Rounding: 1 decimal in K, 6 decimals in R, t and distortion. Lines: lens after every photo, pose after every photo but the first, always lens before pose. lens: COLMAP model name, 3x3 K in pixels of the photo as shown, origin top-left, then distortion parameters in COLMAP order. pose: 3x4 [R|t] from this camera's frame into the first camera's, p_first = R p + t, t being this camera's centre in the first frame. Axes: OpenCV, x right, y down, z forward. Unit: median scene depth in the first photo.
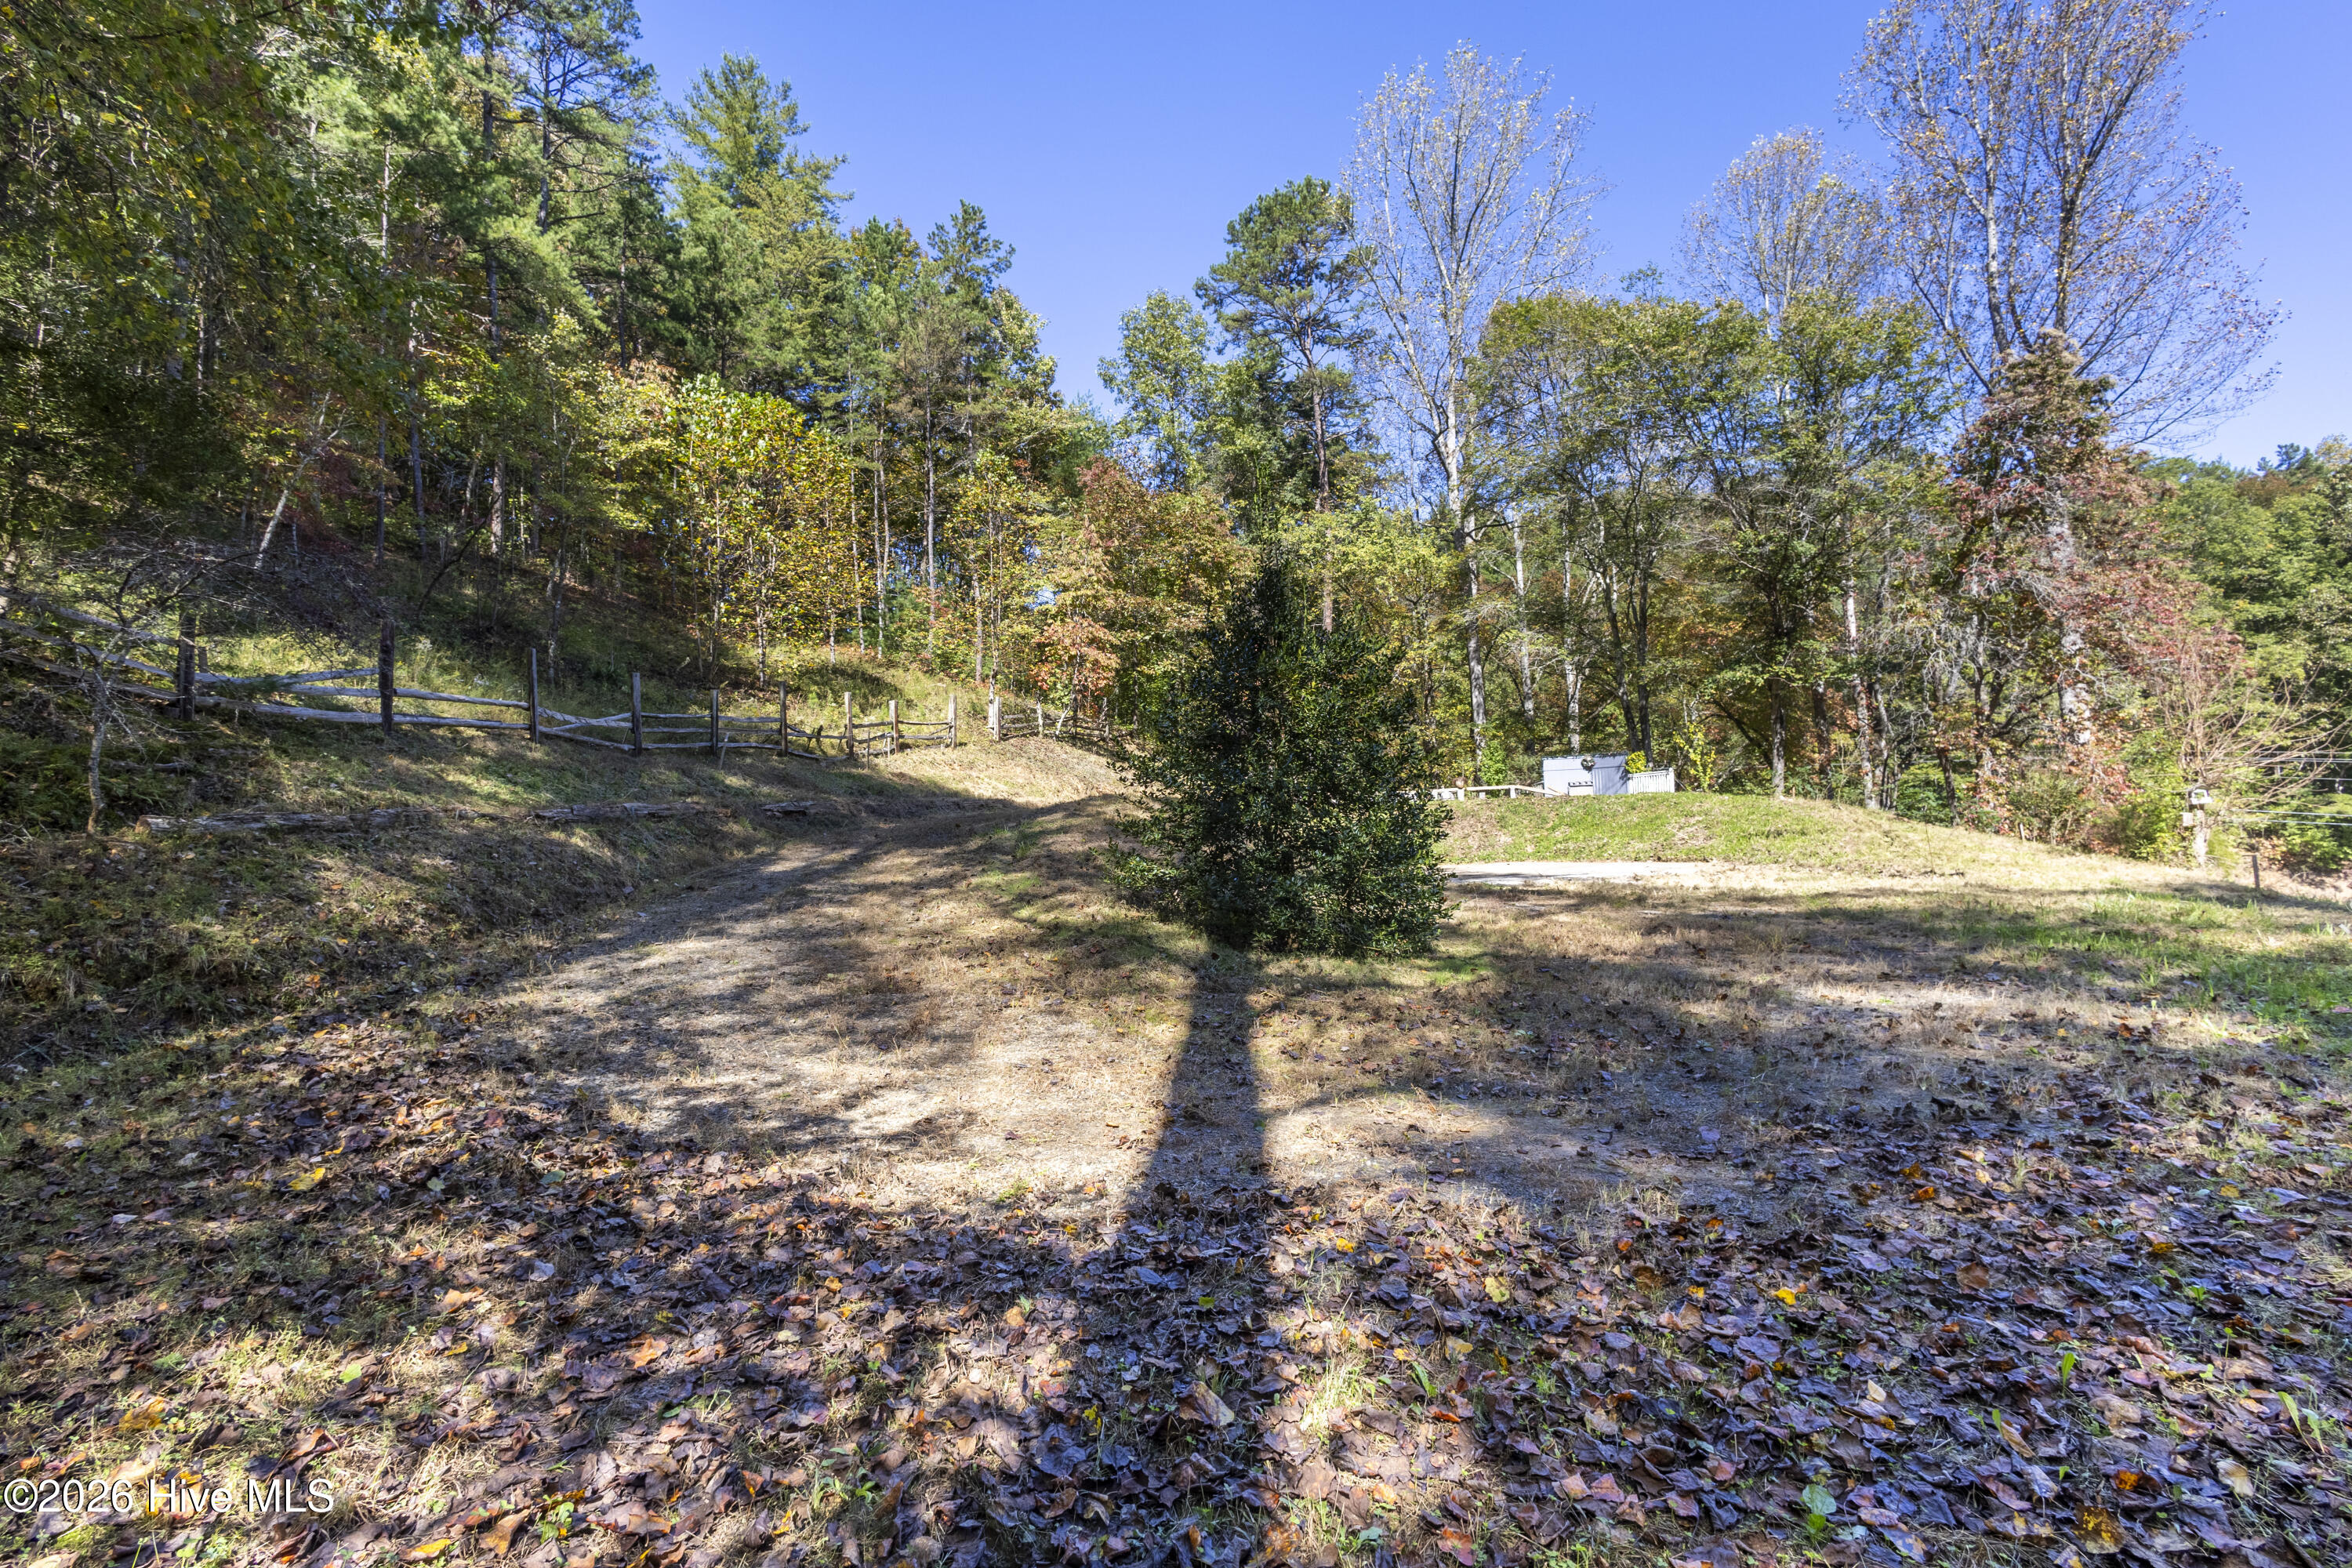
lens RADIAL K [[1069.5, 0, 1176.0], [0, 1069.5, 784.0], [0, 0, 1]] dist [0.012937, -0.007728]
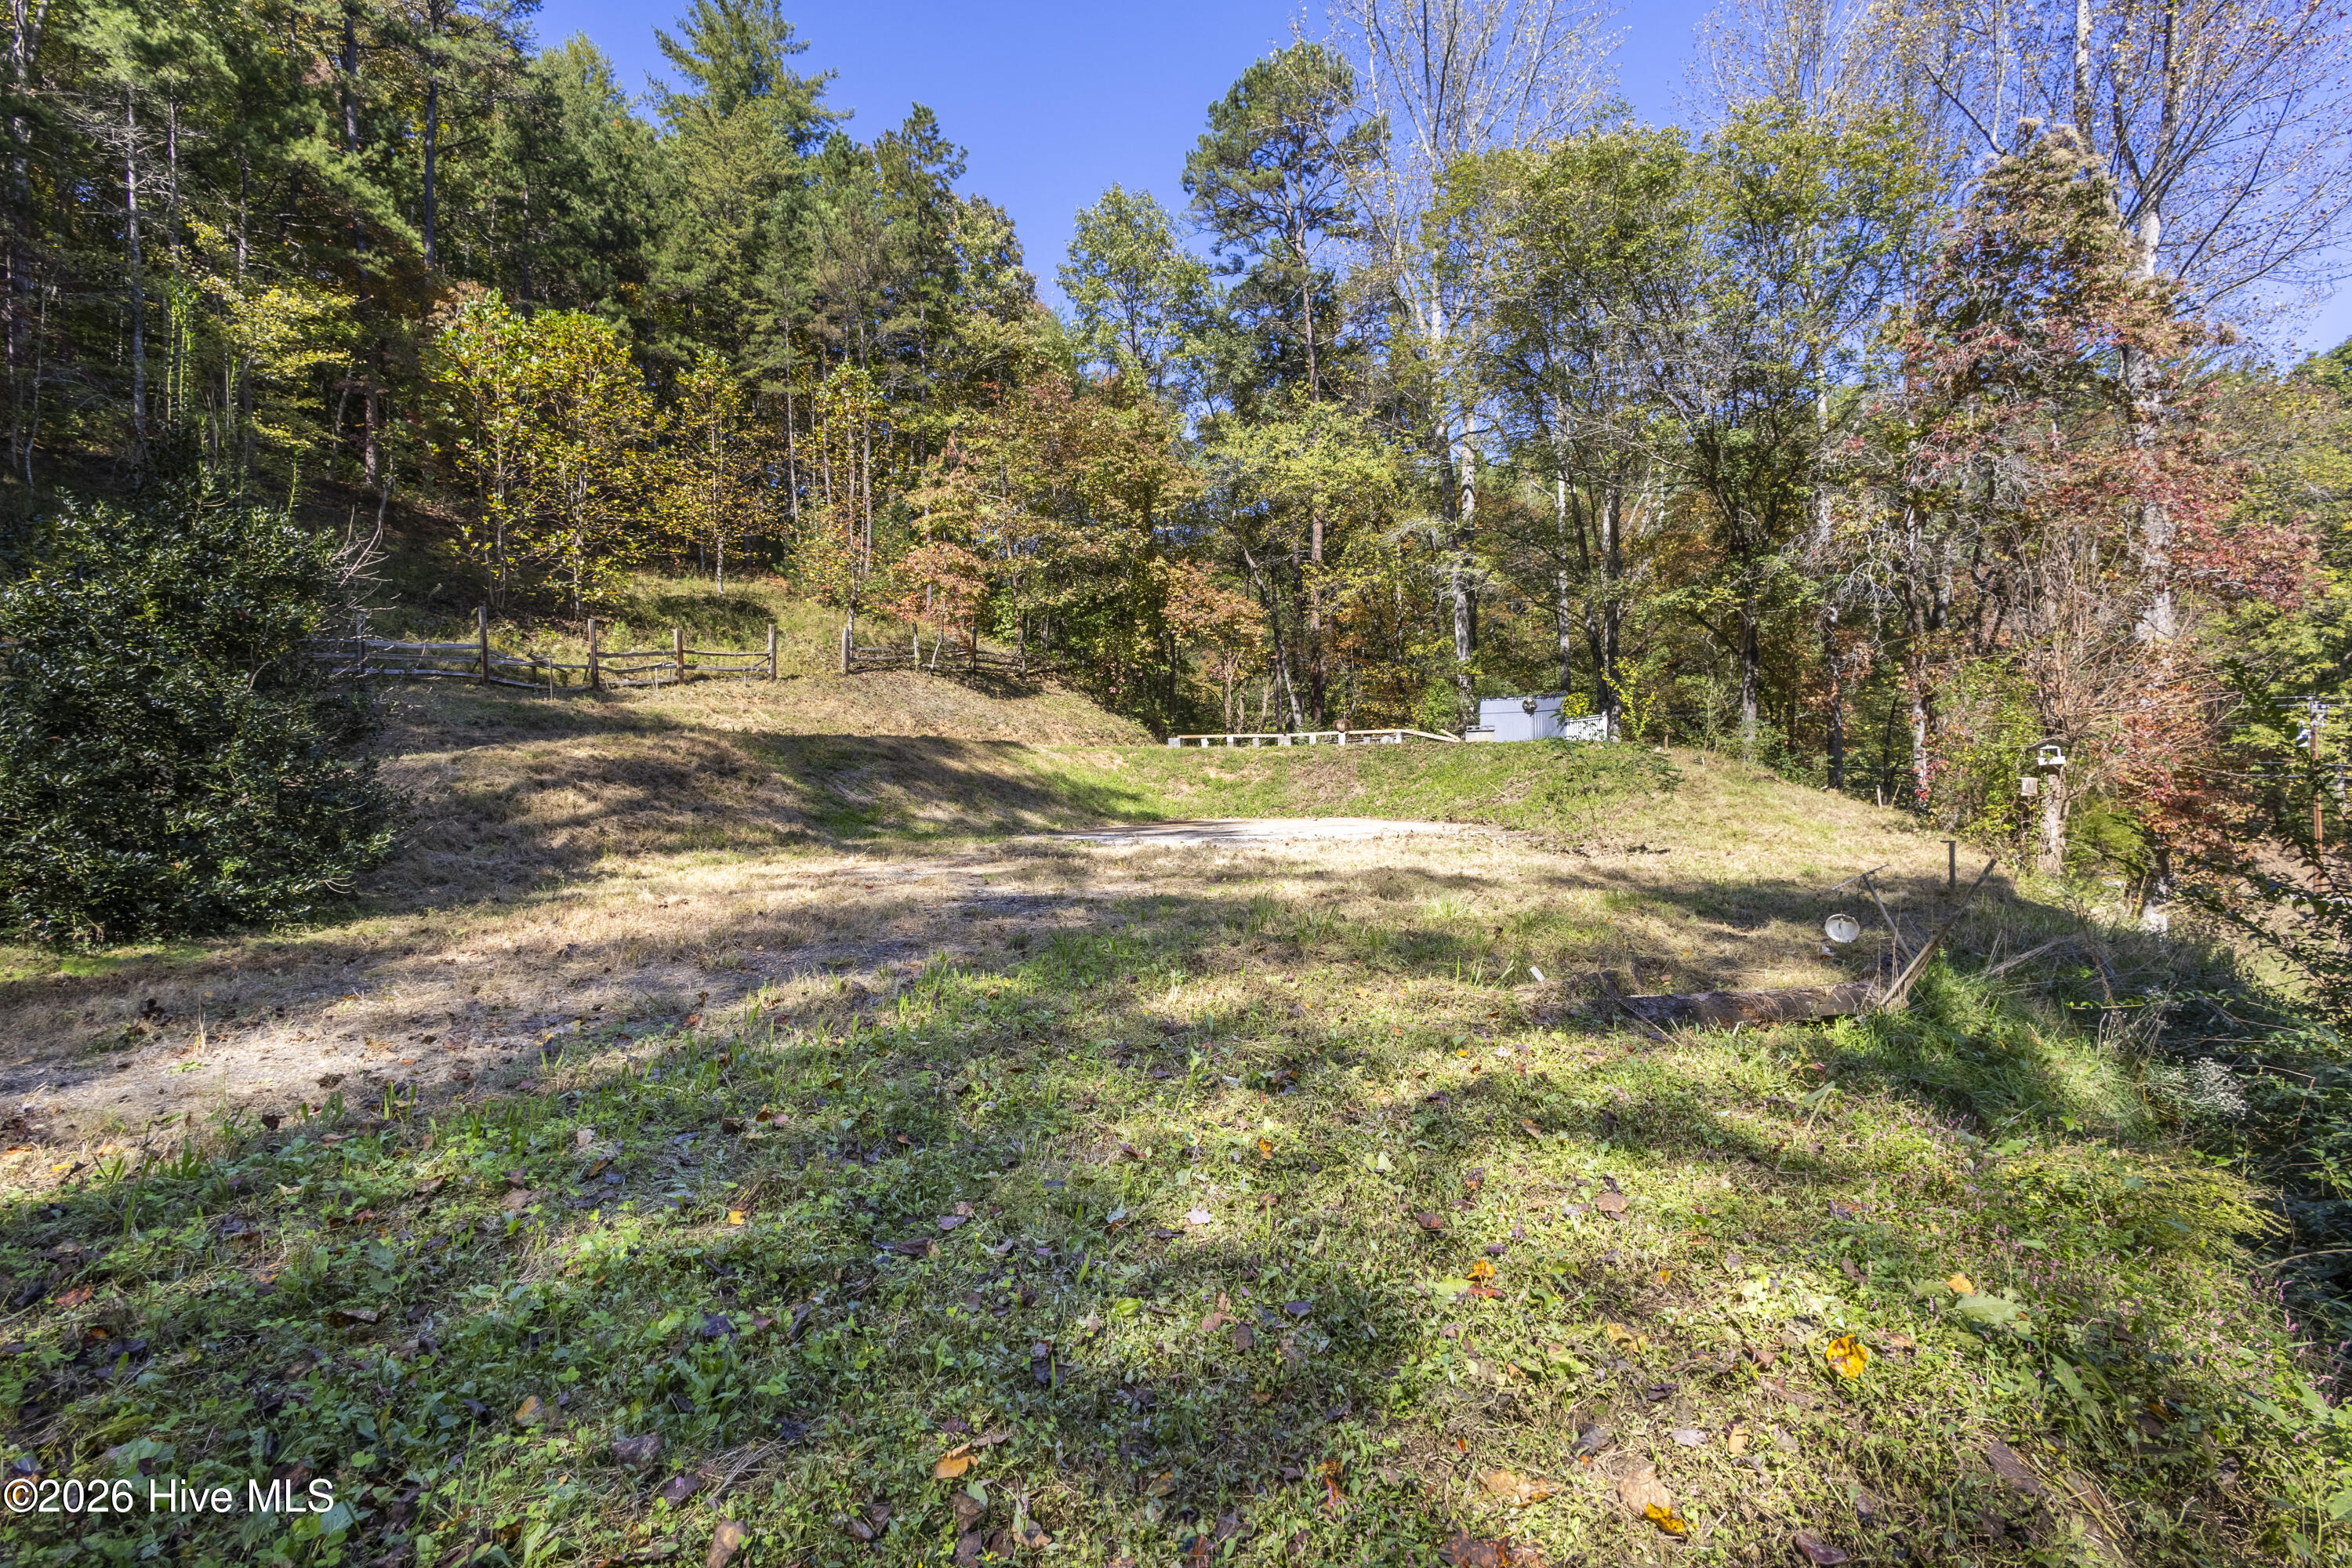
lens RADIAL K [[1069.5, 0, 1176.0], [0, 1069.5, 784.0], [0, 0, 1]] dist [0.012937, -0.007728]
pose [[0.982793, 0.024771, -0.183042, 0.245169], [-0.014796, 0.998340, 0.055660, -0.000181], [0.184116, -0.051994, 0.981528, 0.093576]]
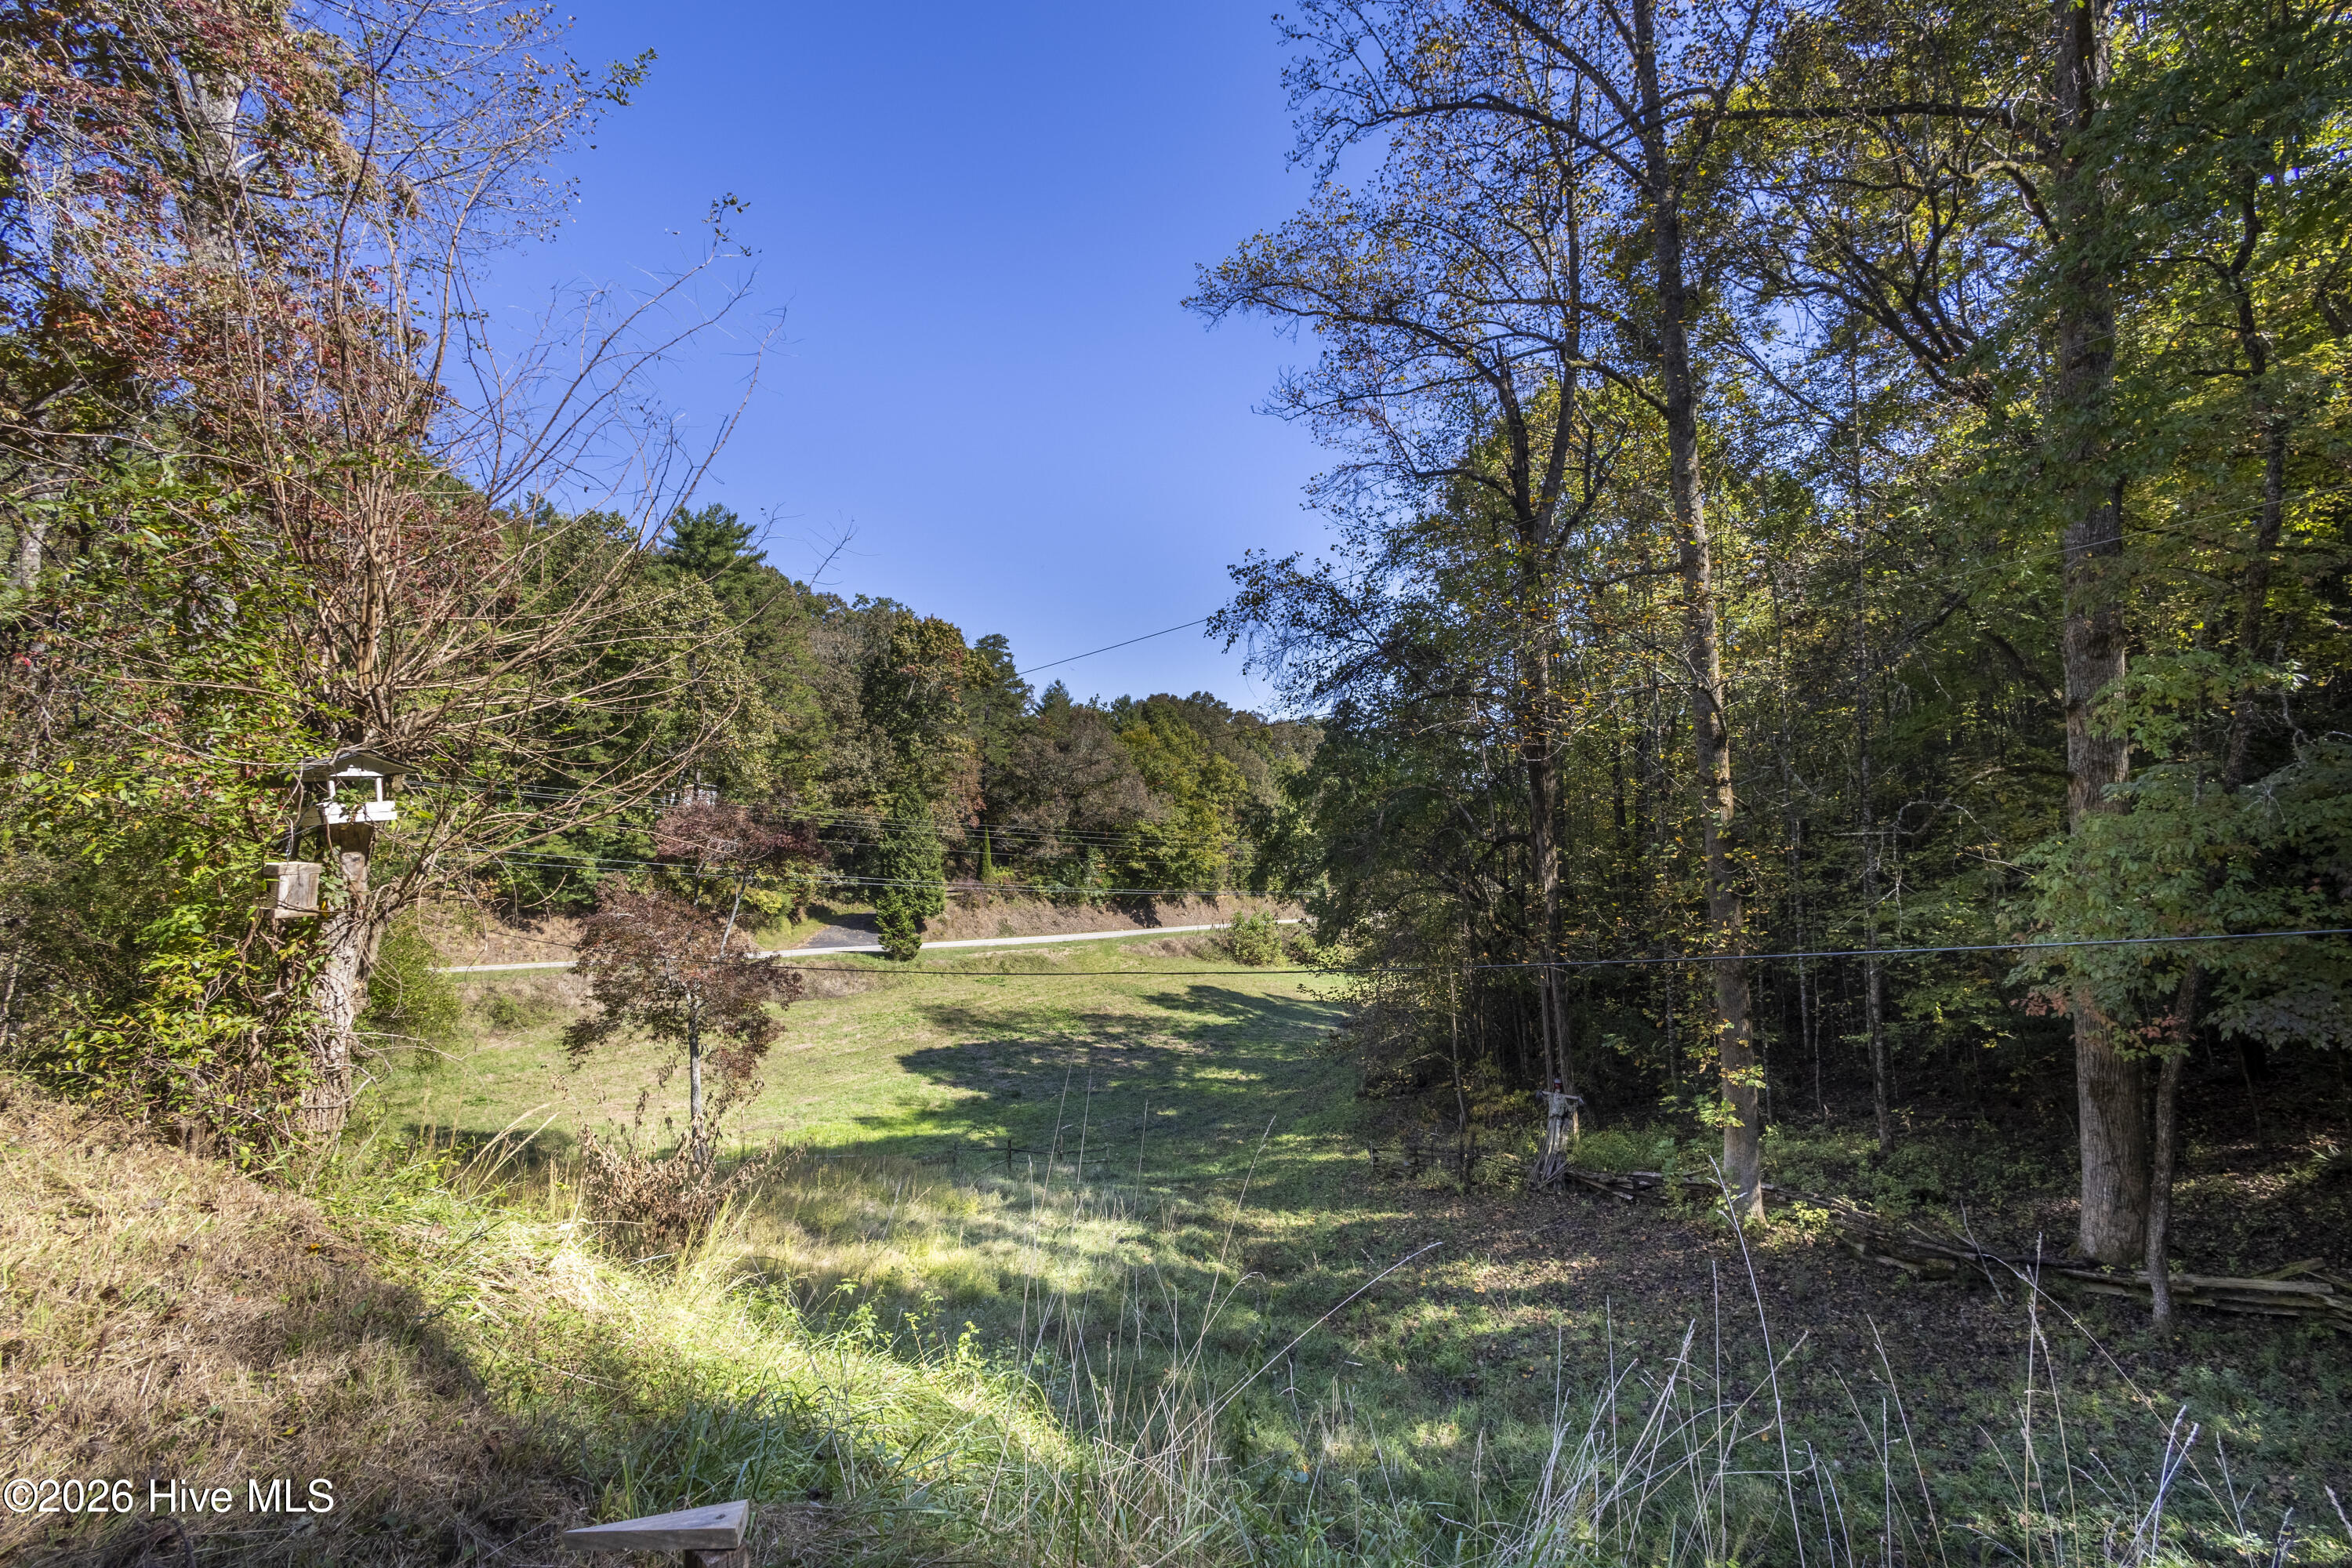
lens RADIAL K [[1069.5, 0, 1176.0], [0, 1069.5, 784.0], [0, 0, 1]] dist [0.012937, -0.007728]
pose [[0.201289, 0.077296, 0.976477, 0.357165], [-0.045961, 0.996529, -0.069409, 0.008241], [-0.978453, -0.030909, 0.204143, 0.365379]]
